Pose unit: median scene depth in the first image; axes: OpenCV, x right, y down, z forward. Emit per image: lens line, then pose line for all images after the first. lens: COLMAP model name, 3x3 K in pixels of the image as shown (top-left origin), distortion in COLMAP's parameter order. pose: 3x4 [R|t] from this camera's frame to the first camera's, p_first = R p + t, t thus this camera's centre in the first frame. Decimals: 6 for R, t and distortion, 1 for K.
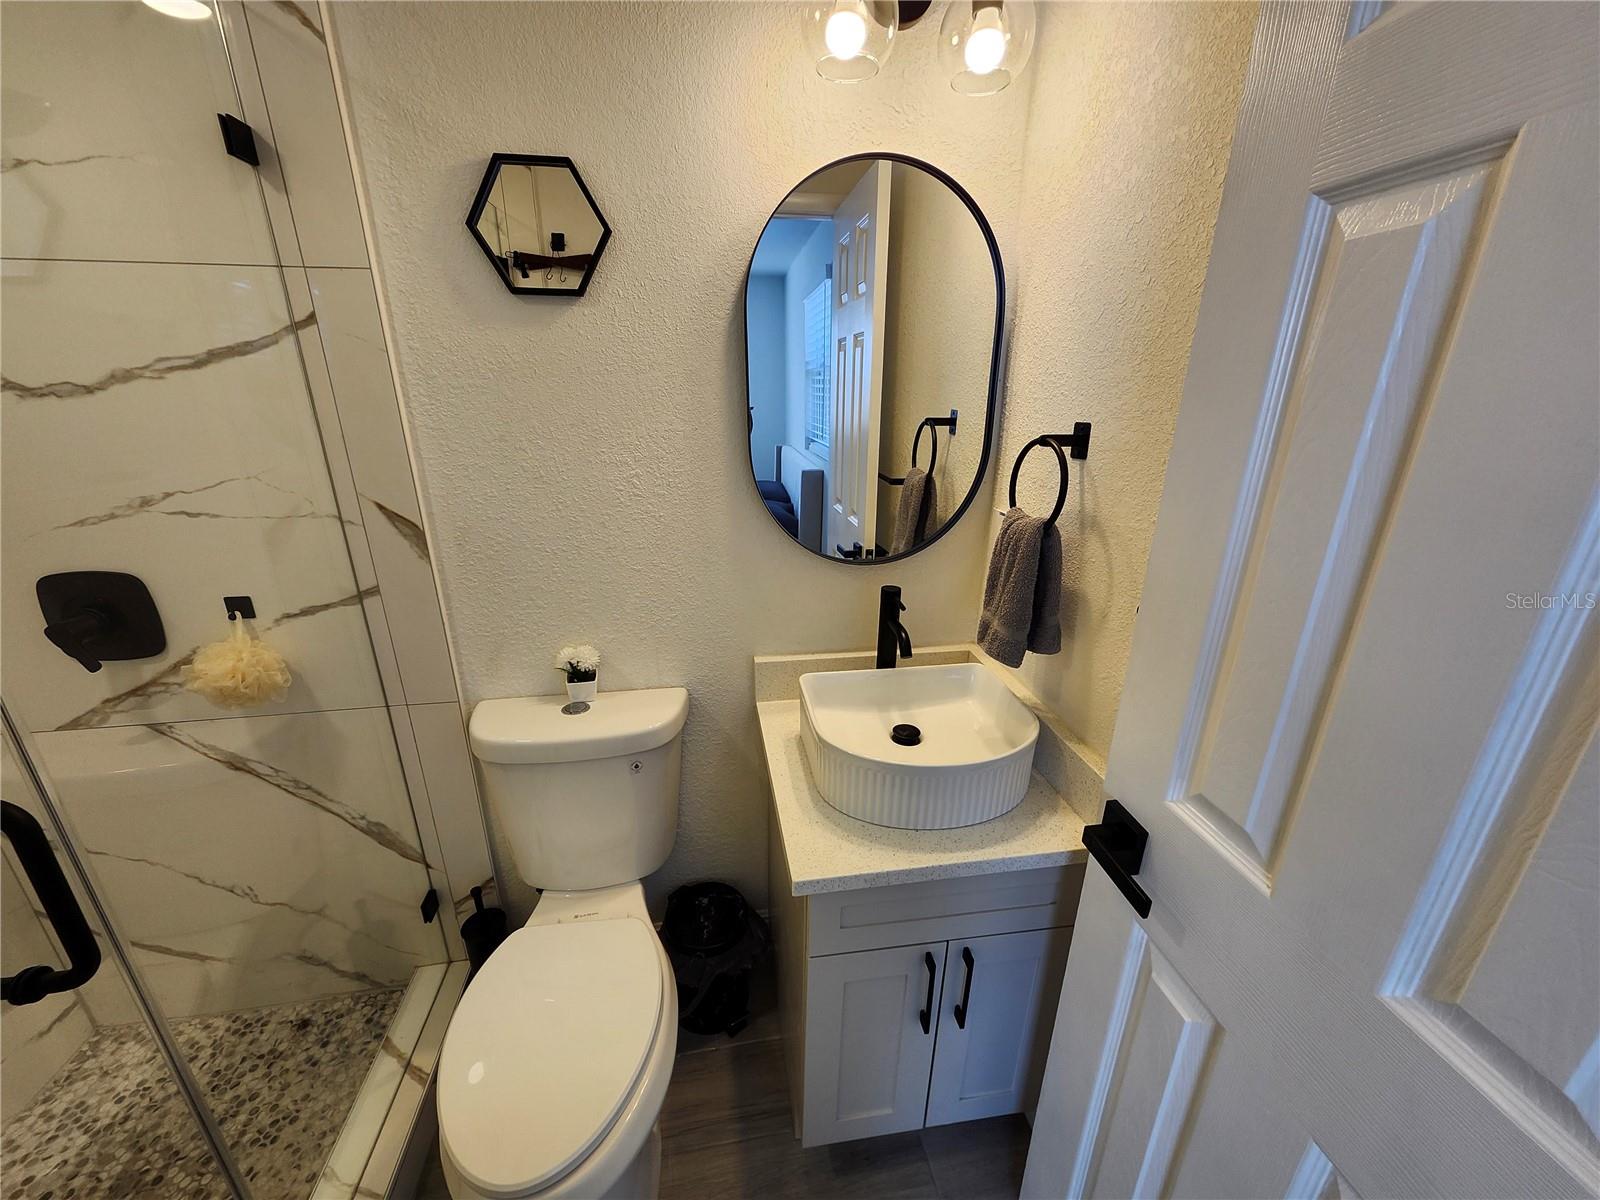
lens RADIAL K [[627.0, 0, 793.7], [0, 627.0, 603.3], [0, 0, 1]] dist [-0.000387, -0.000255]
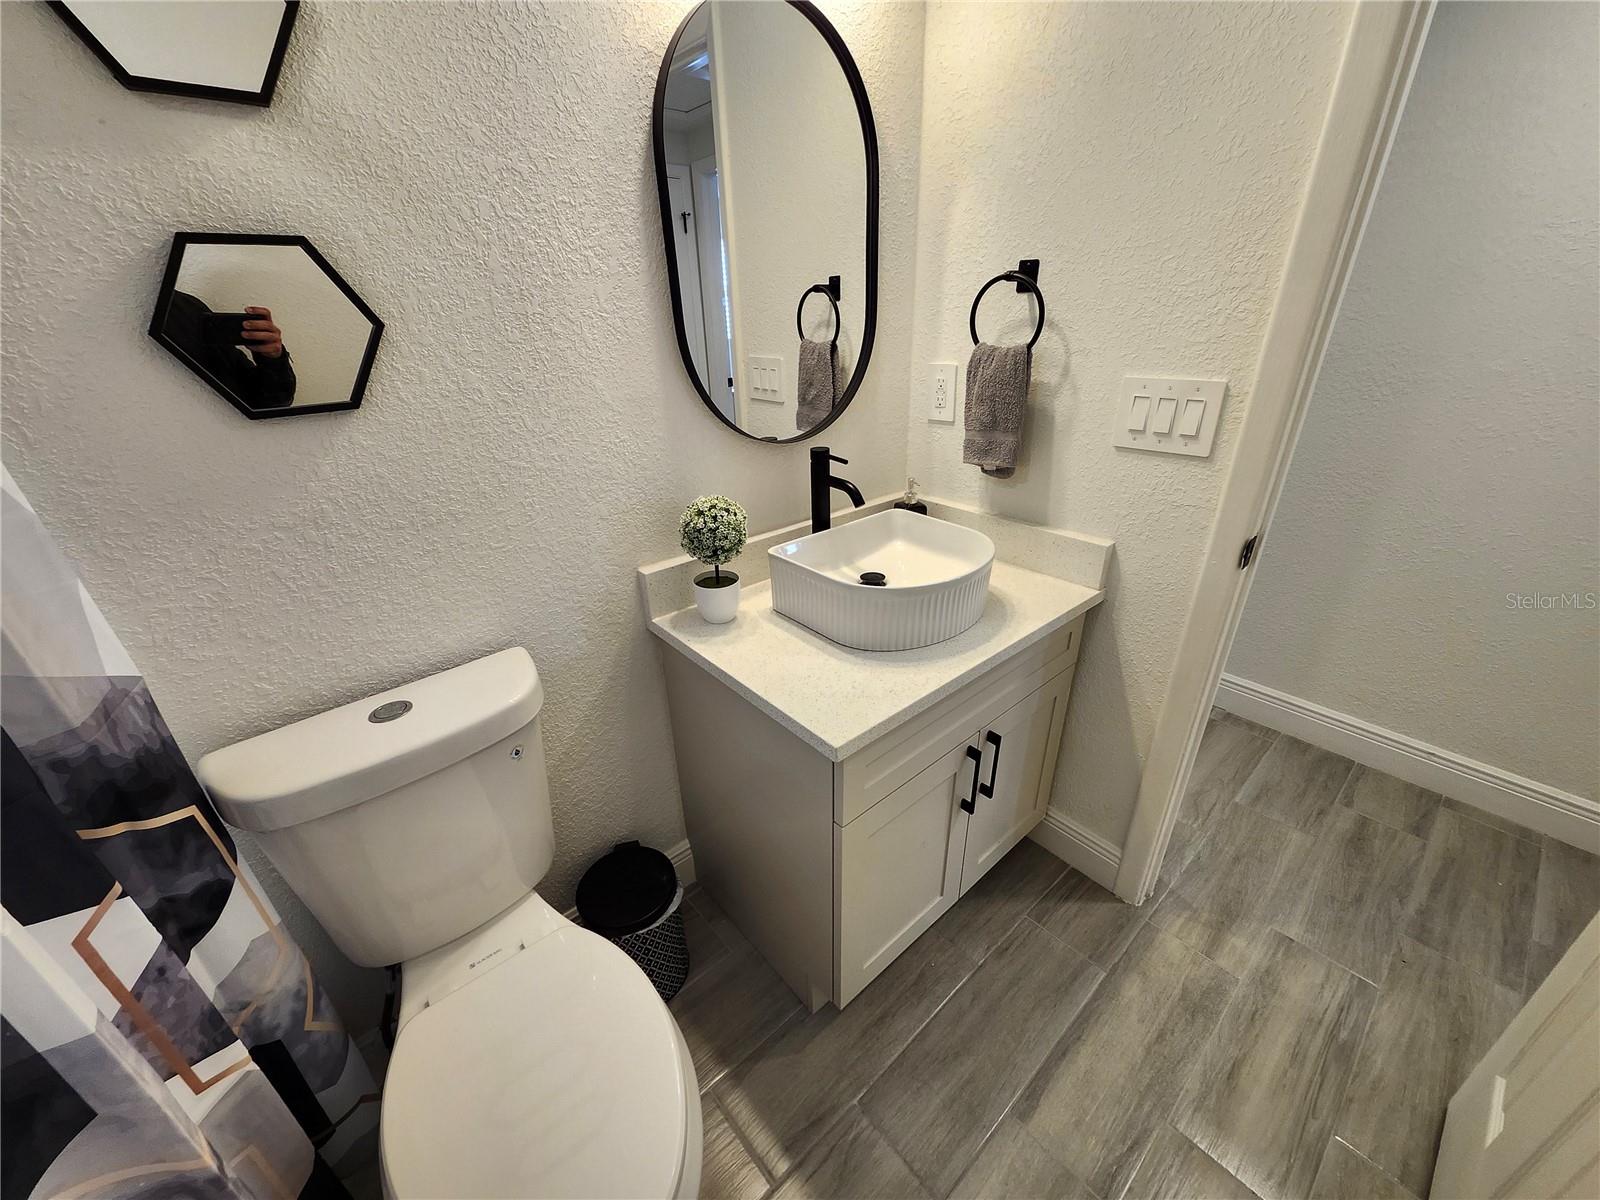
lens RADIAL K [[627.0, 0, 793.7], [0, 627.0, 603.3], [0, 0, 1]] dist [-0.000387, -0.000255]
pose [[0.864219, -0.221805, 0.451583, -0.437045], [0.177572, 0.974283, 0.138711, 0.069556], [-0.470736, -0.039688, 0.881381, 0.114681]]
